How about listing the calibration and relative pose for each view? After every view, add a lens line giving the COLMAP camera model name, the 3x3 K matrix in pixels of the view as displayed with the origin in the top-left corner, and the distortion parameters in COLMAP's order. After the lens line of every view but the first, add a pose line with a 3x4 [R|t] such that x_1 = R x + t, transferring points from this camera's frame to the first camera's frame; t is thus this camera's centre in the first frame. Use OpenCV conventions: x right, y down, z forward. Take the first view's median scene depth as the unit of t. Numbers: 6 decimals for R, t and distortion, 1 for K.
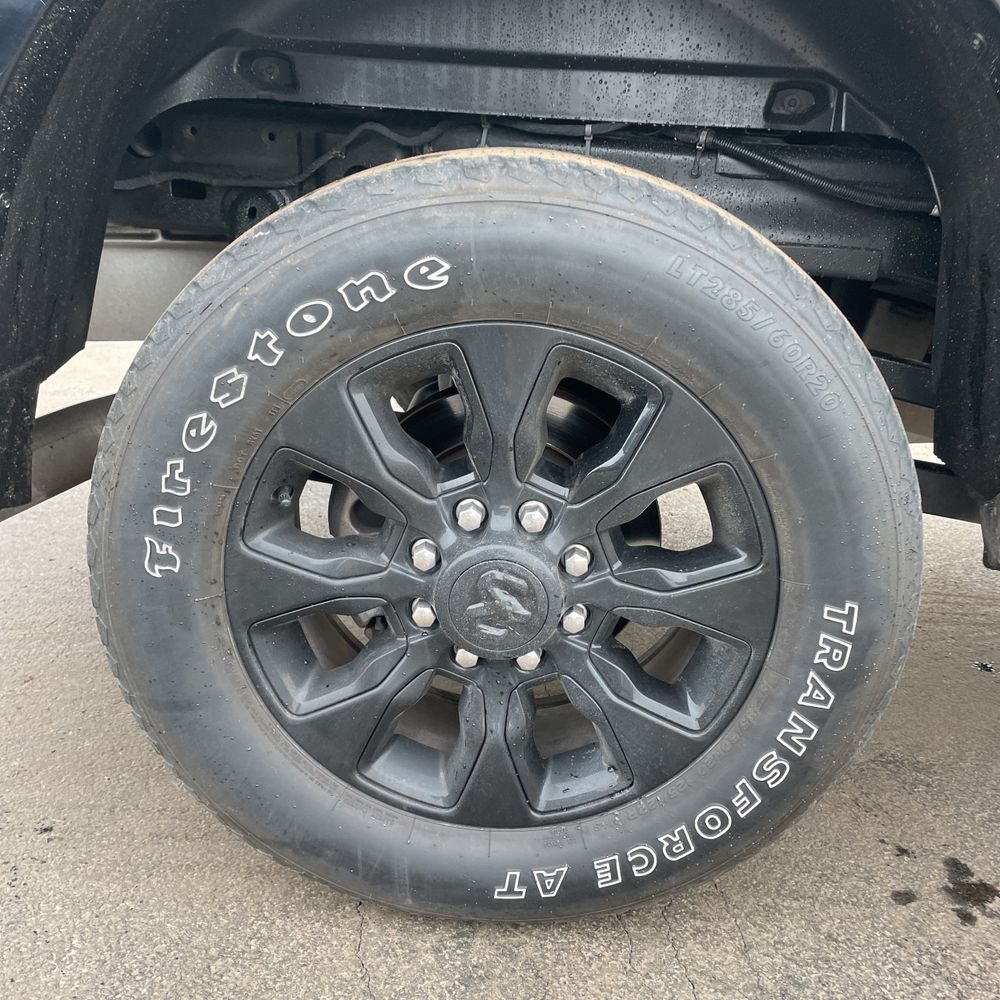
lens RADIAL K [[1004.6, 0, 500.0], [0, 1004.6, 500.0], [0, 0, 1]] dist [0.104356, -0.138690]
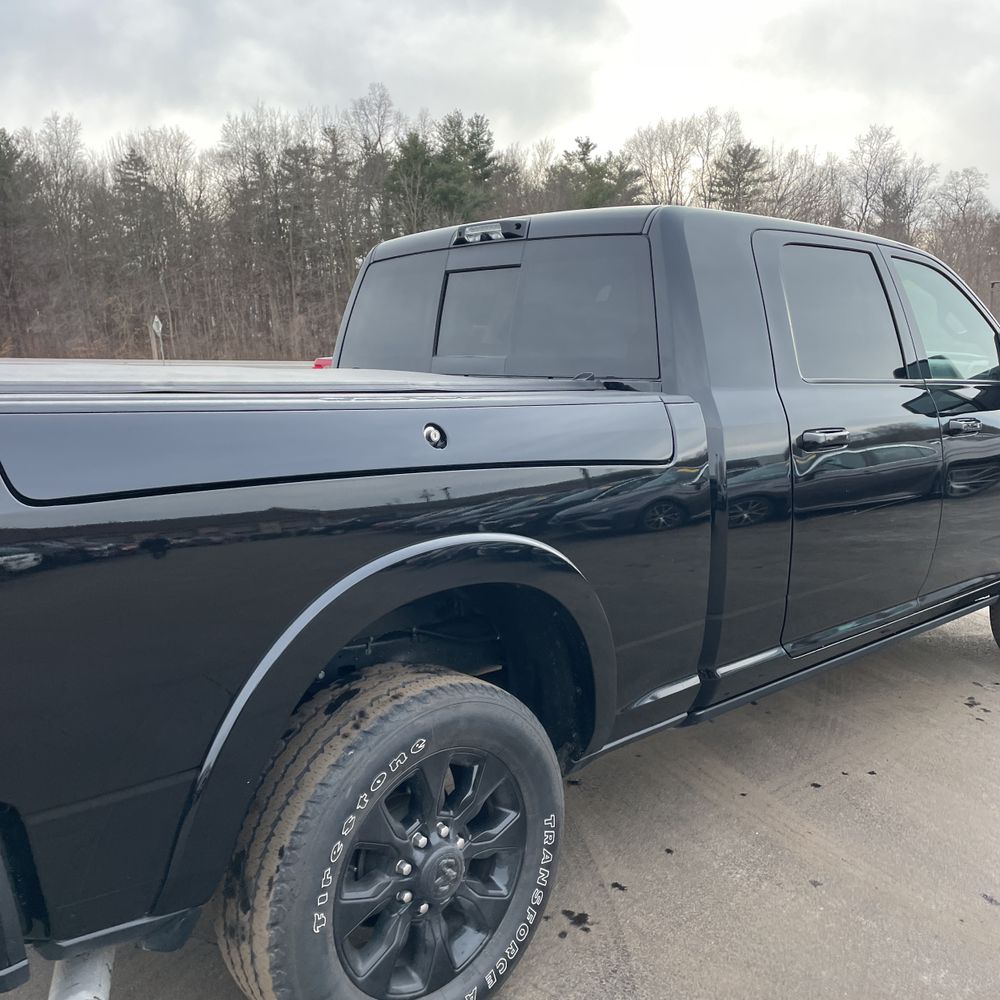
lens RADIAL K [[1004.6, 0, 500.0], [0, 1004.6, 500.0], [0, 0, 1]] dist [0.104356, -0.138690]
pose [[0.692959, -0.151701, 0.704836, -1.312954], [0.269472, 0.961257, -0.058041, -0.505577], [-0.668724, 0.230154, 0.706991, -0.821308]]
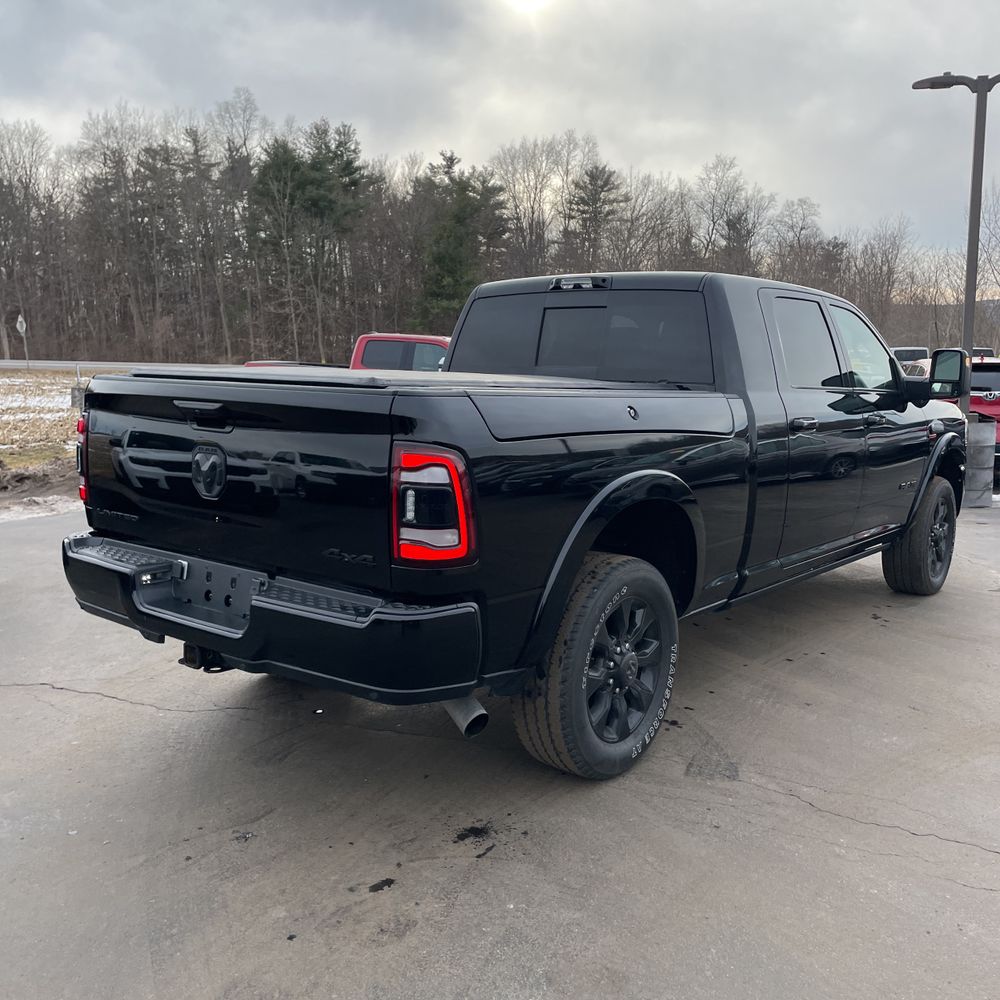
lens RADIAL K [[1024.7, 0, 500.1], [0, 1024.7, 481.0], [0, 0, 1]] dist [0.107153, -0.177740]
pose [[0.580375, -0.131017, 0.803741, -3.178404], [0.278044, 0.959544, -0.044358, -0.522267], [-0.765413, 0.249220, 0.593323, -1.063871]]
